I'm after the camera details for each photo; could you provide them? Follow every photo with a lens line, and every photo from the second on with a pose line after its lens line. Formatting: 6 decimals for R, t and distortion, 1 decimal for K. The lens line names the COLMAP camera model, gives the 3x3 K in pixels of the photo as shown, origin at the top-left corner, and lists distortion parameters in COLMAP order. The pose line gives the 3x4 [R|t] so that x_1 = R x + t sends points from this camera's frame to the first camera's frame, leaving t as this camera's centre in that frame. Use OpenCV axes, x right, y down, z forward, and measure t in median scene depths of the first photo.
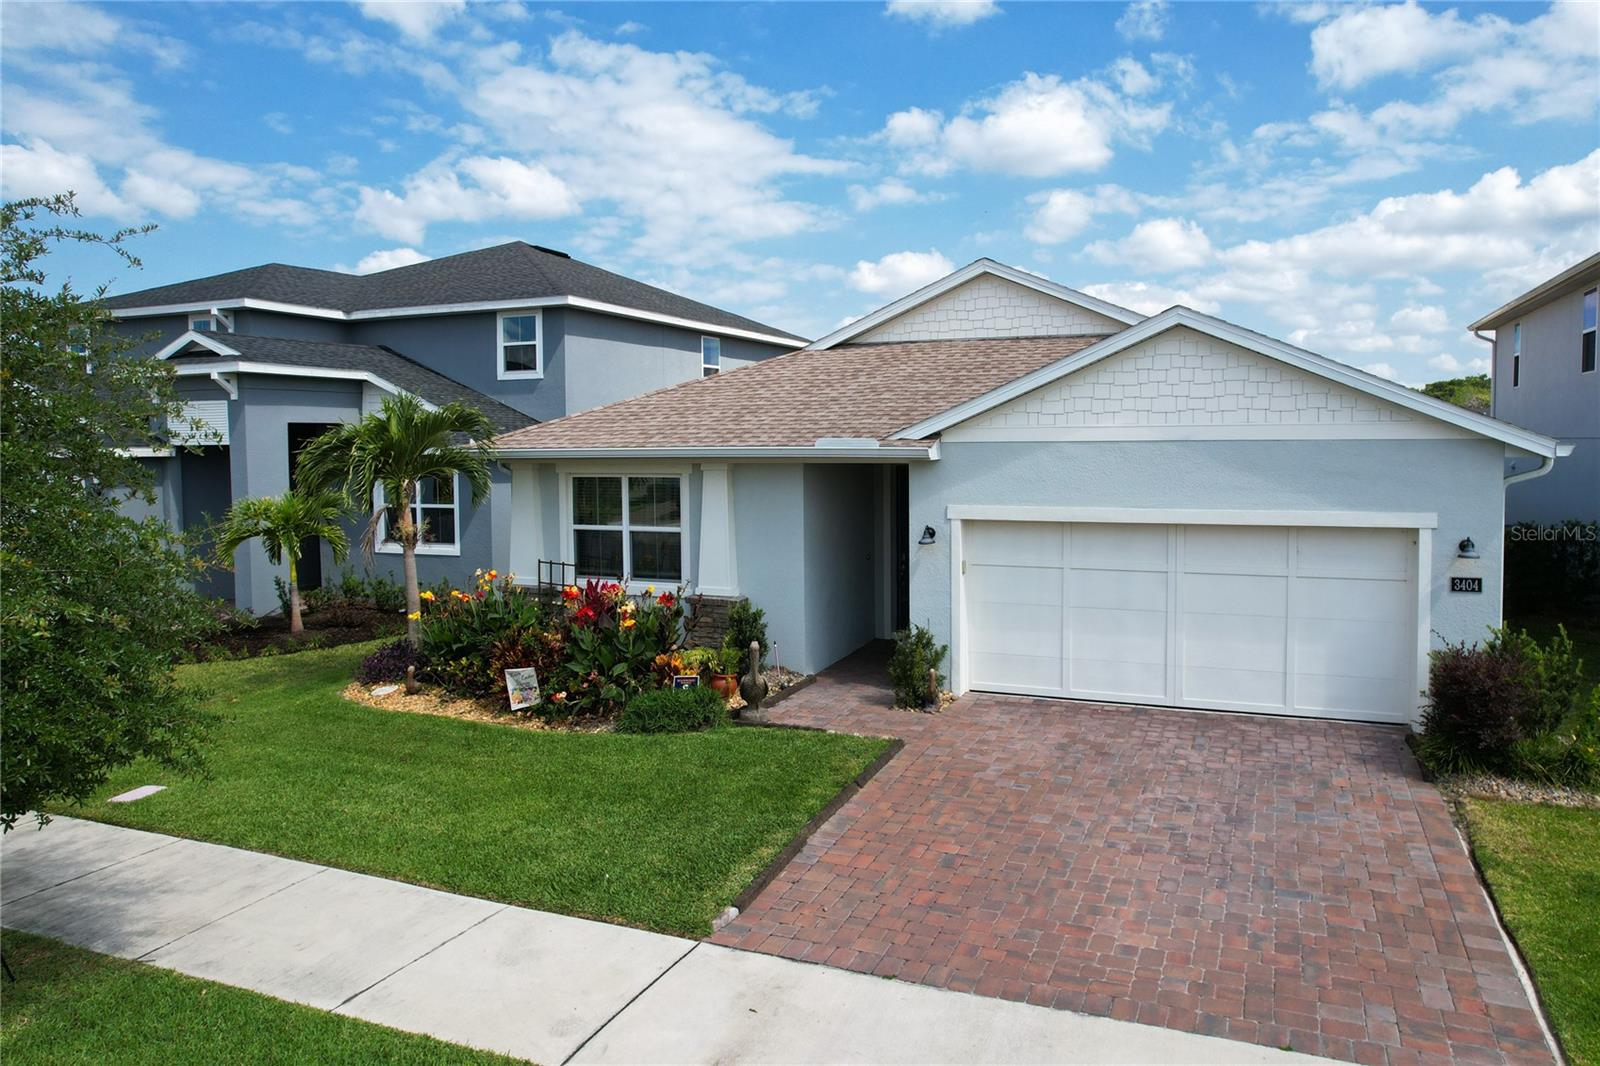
lens RADIAL K [[1025.7, 0, 800.0], [0, 1025.7, 533.0], [0, 0, 1]] dist [-0.068326, 0.055932]
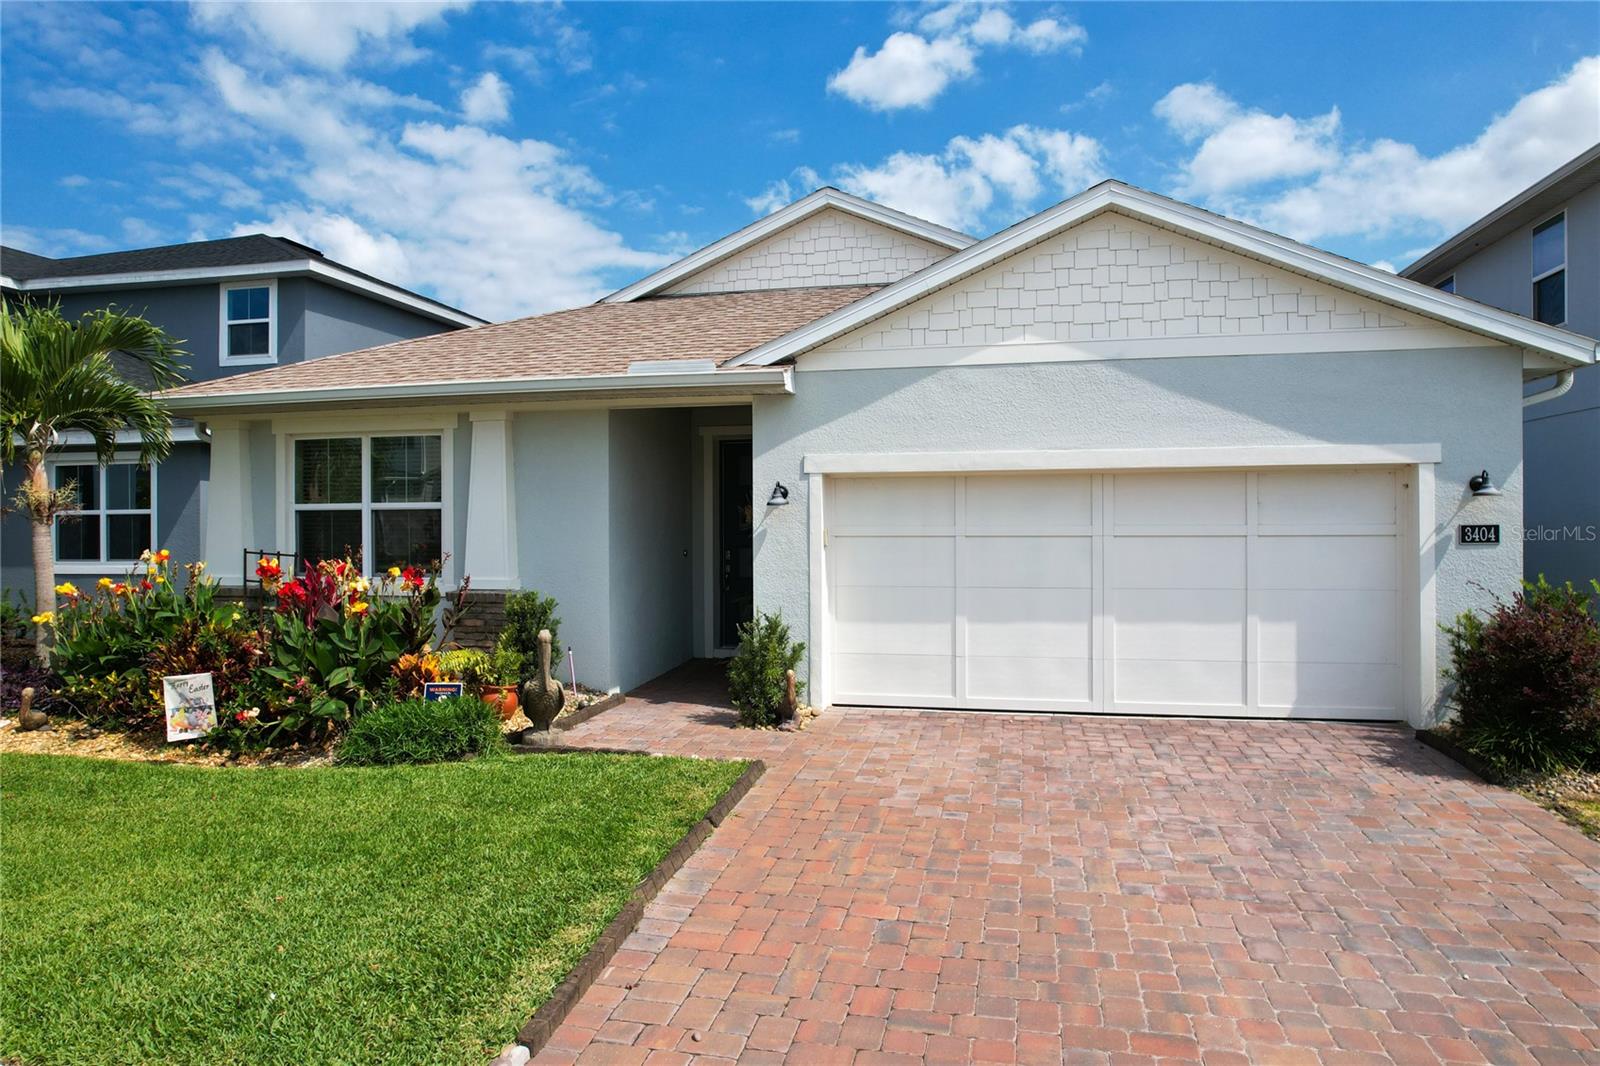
lens RADIAL K [[1062.7, 0, 759.1], [0, 1062.7, 530.5], [0, 0, 1]] dist [-0.092204, 0.096687]
pose [[0.985959, 0.003965, 0.166941, -0.021248], [0.006532, 0.998037, -0.062283, 0.086571], [-0.166860, 0.062499, 0.983998, 0.271559]]
